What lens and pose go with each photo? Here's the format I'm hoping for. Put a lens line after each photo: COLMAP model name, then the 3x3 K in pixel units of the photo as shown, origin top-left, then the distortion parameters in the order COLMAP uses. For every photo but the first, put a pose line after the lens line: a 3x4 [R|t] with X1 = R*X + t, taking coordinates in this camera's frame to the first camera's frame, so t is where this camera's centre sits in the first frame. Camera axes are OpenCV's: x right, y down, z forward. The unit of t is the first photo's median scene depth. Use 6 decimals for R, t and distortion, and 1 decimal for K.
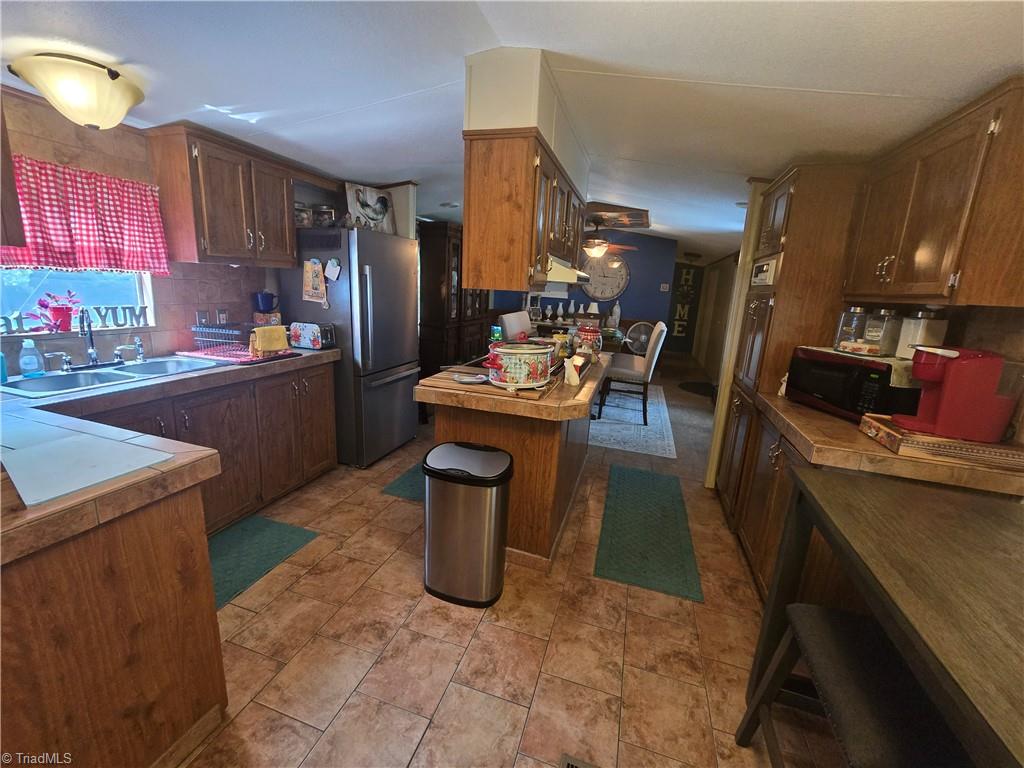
lens RADIAL K [[419.7, 0, 510.4], [0, 419.7, 374.8], [0, 0, 1]] dist [-0.008048, 0.001813]
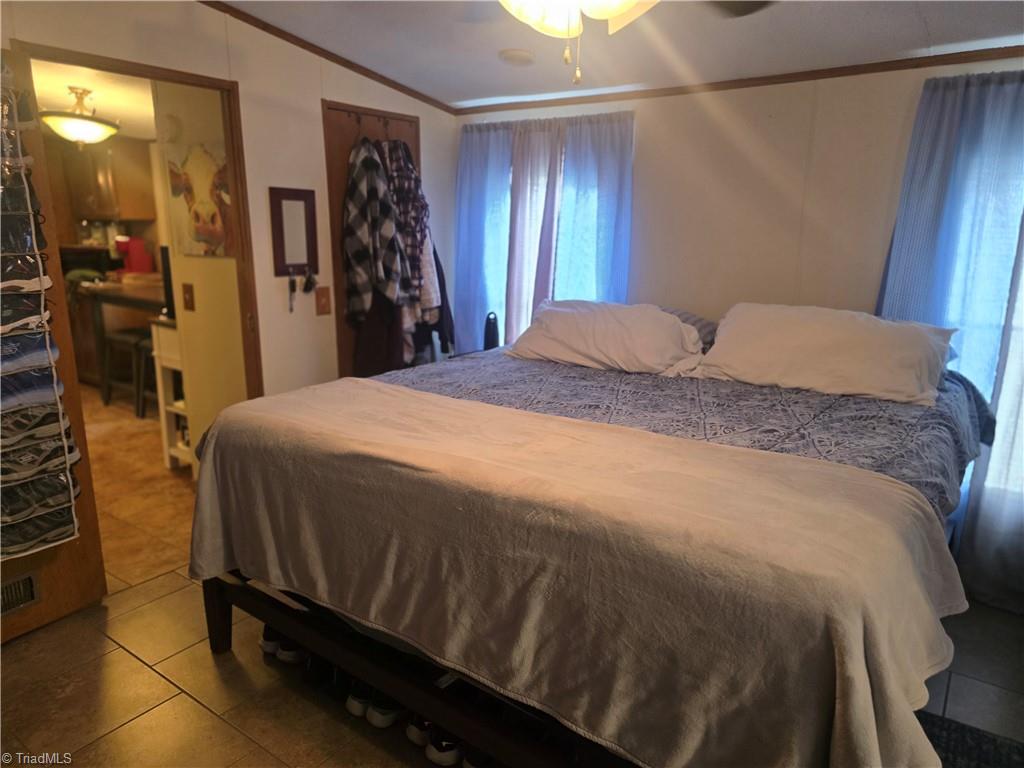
lens RADIAL K [[674.9, 0, 513.6], [0, 674.9, 383.5], [0, 0, 1]] dist [0.045899, -0.037534]
pose [[0.307796, -0.255125, 0.916609, -1.364448], [0.202222, 0.958910, 0.198992, 0.271550], [-0.929714, 0.124110, 0.346741, -1.531072]]
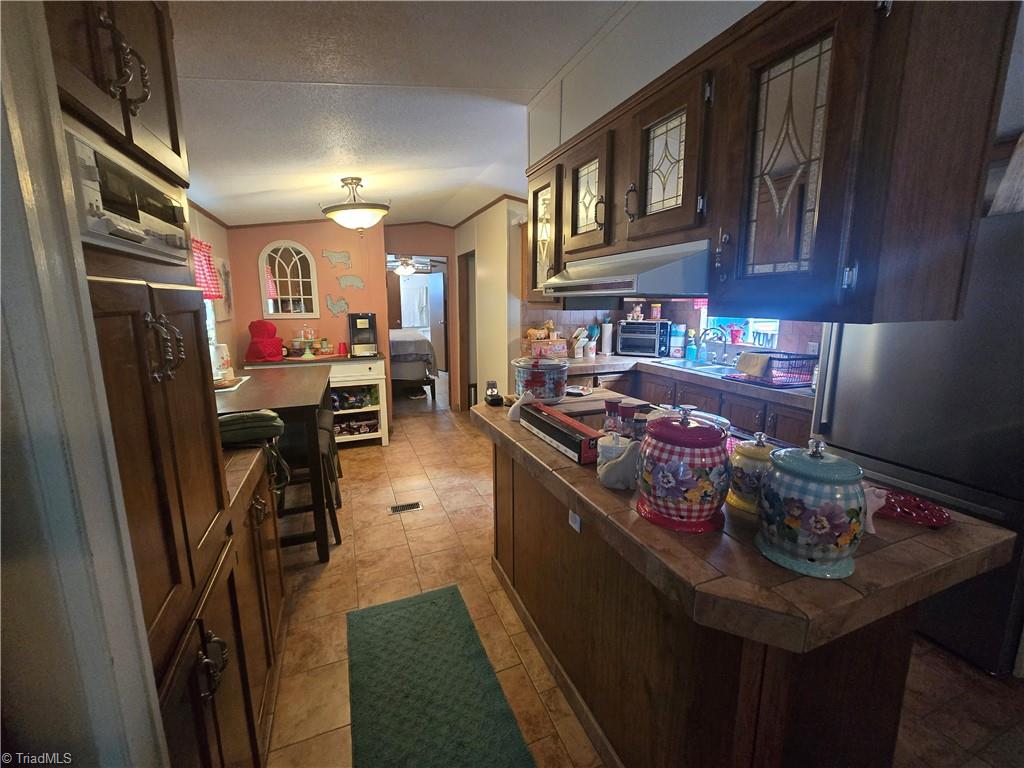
lens RADIAL K [[419.7, 0, 518.5], [0, 419.7, 370.4], [0, 0, 1]] dist [-0.008048, 0.001813]
pose [[-0.759407, 0.049869, -0.648702, 0.666854], [-0.177036, 0.943598, 0.279787, -0.295134], [0.626067, 0.327316, -0.707746, 1.530735]]
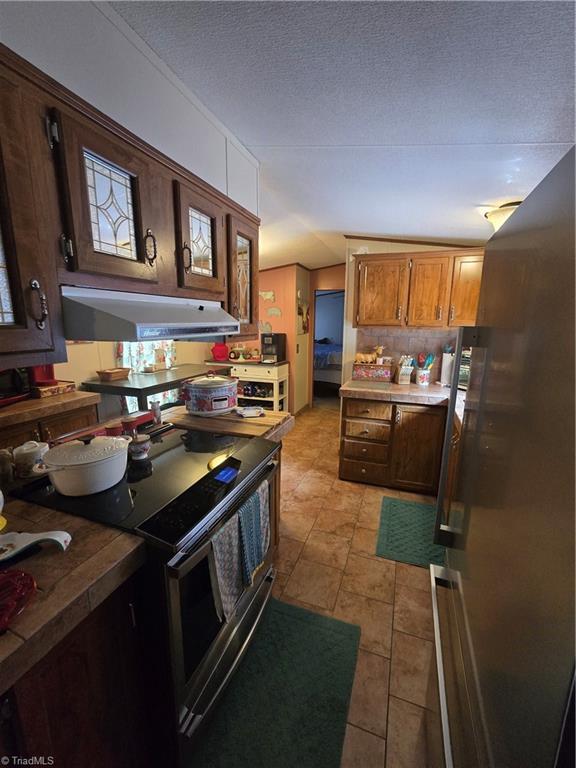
lens RADIAL K [[314.8, 0, 301.8], [0, 314.8, 382.0], [0, 0, 1]] dist [-0.008048, 0.001813]
pose [[-0.997730, -0.067338, -0.000803, -0.223721], [-0.062235, 0.917429, 0.393002, -0.411842], [-0.025727, 0.392160, -0.919537, 1.680115]]
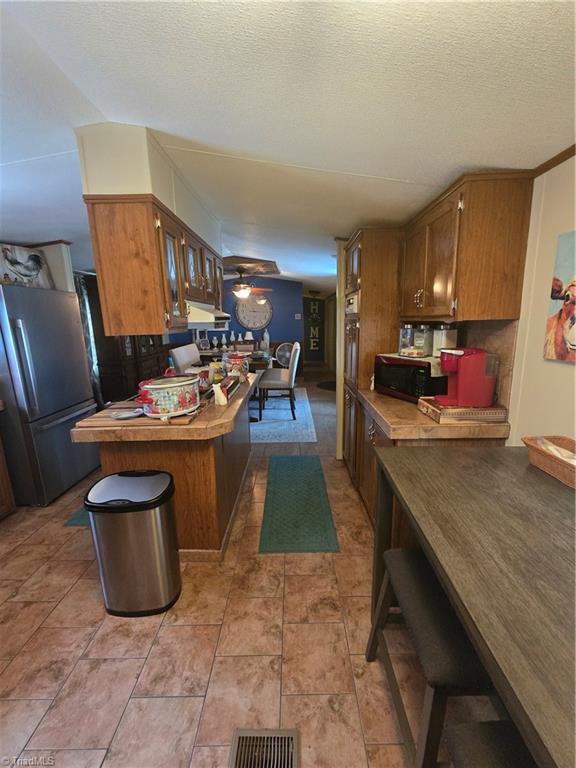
lens RADIAL K [[314.8, 0, 293.7], [0, 314.8, 381.8], [0, 0, 1]] dist [-0.008048, 0.001813]
pose [[0.949018, -0.129178, 0.287536, 0.089771], [0.131856, 0.991217, 0.010122, -0.023841], [-0.286319, 0.028307, 0.957716, 0.050883]]
